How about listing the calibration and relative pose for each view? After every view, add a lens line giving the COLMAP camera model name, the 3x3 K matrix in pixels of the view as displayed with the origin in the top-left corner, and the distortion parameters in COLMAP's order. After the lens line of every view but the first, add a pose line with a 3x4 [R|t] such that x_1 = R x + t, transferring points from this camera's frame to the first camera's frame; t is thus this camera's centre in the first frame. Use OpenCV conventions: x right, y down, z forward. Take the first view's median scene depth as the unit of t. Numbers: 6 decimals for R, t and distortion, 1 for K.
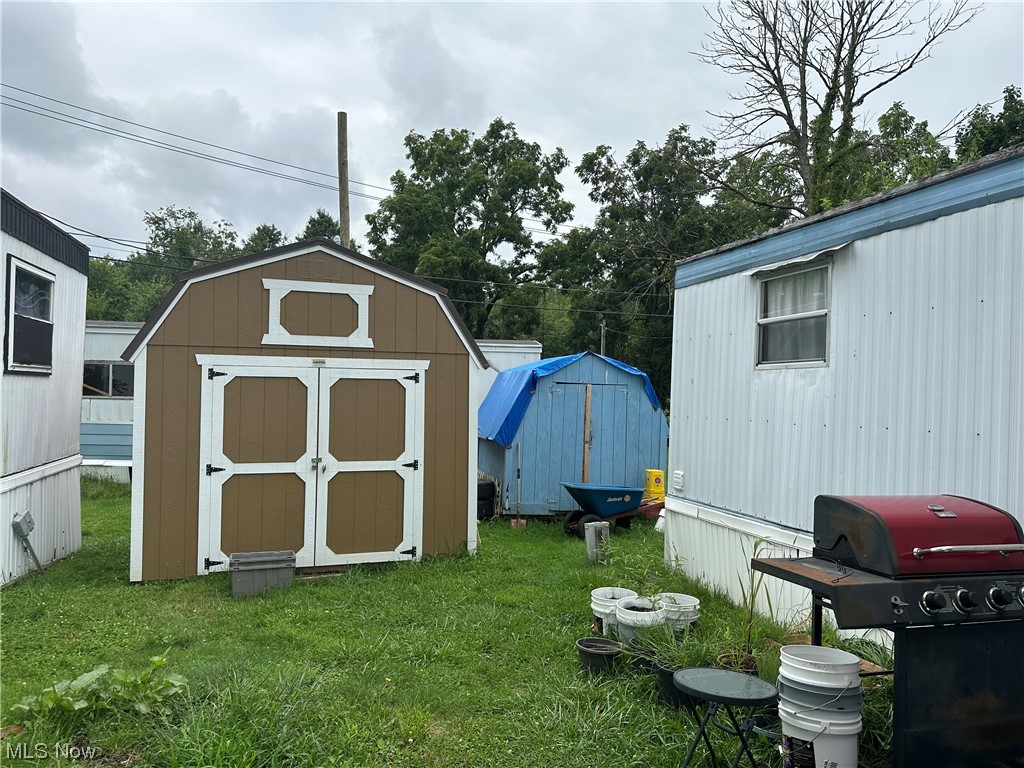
lens RADIAL K [[755.7, 0, 521.6], [0, 755.7, 390.3], [0, 0, 1]] dist [0.130022, -0.172499]
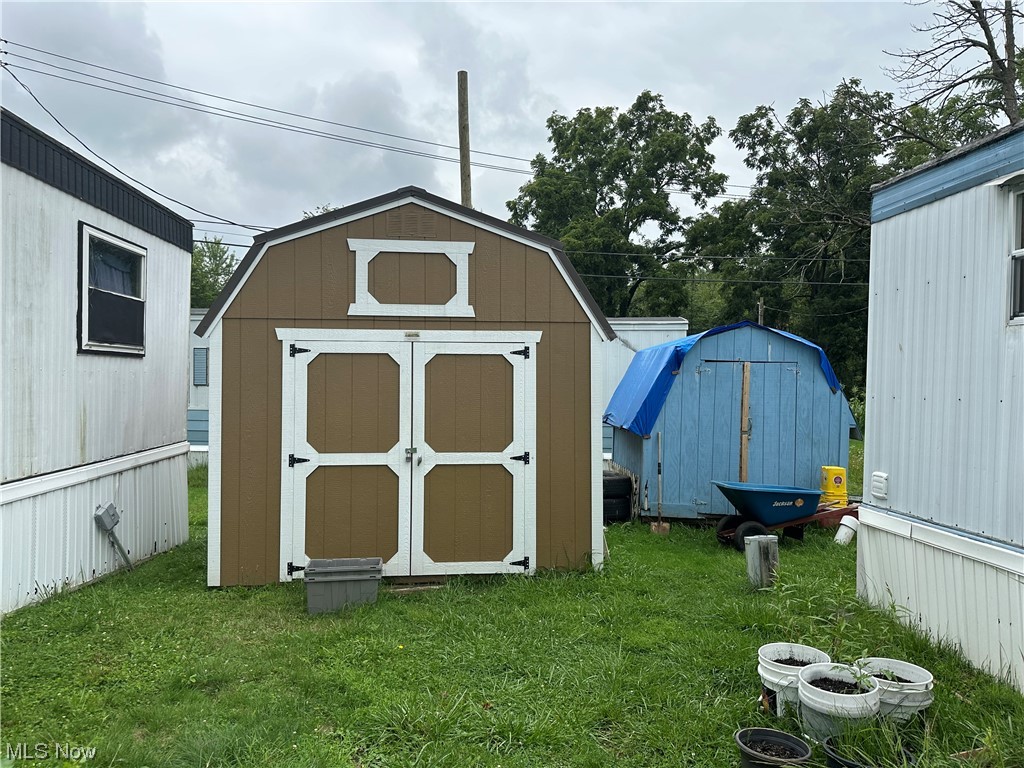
lens RADIAL K [[759.5, 0, 500.6], [0, 759.5, 382.1], [0, 0, 1]] dist [0.178465, -0.311738]
pose [[0.976453, -0.008951, -0.215542, 0.011326], [0.009947, 0.999944, 0.003537, 0.011528], [0.215499, -0.005598, 0.976488, 0.168781]]
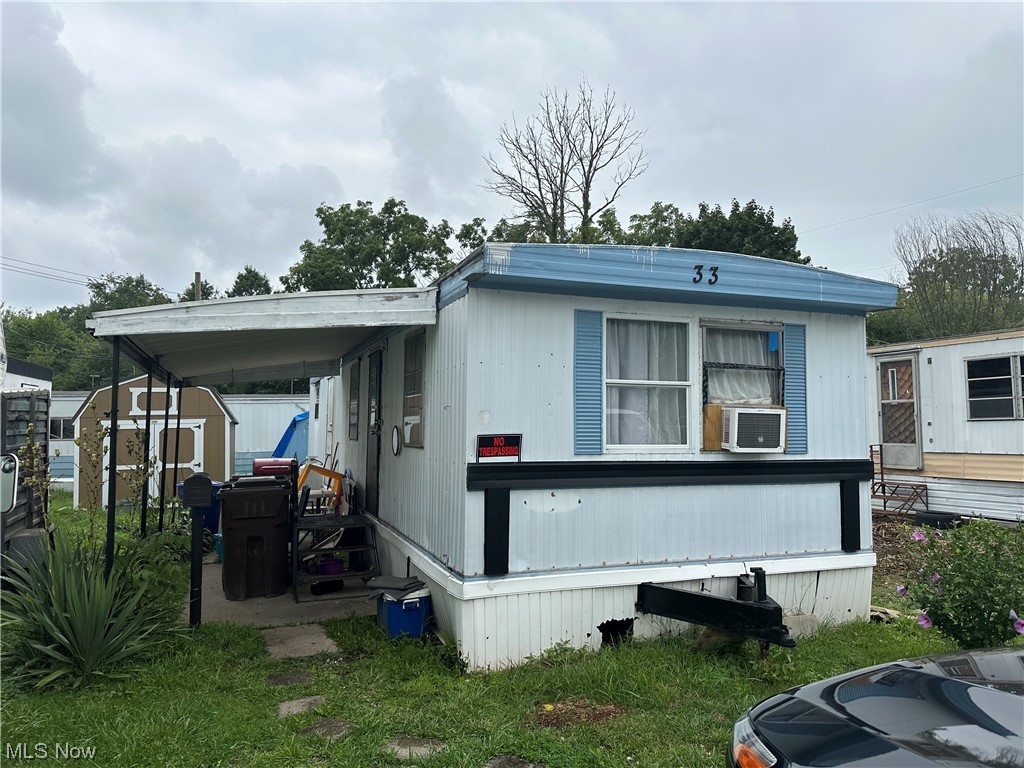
lens RADIAL K [[727.9, 0, 506.8], [0, 727.9, 390.2], [0, 0, 1]] dist [0.120616, -0.143322]
pose [[0.998191, -0.025777, 0.054309, 0.616756], [0.027748, 0.998972, -0.035855, -0.019344], [-0.053329, 0.037297, 0.997880, -1.187705]]
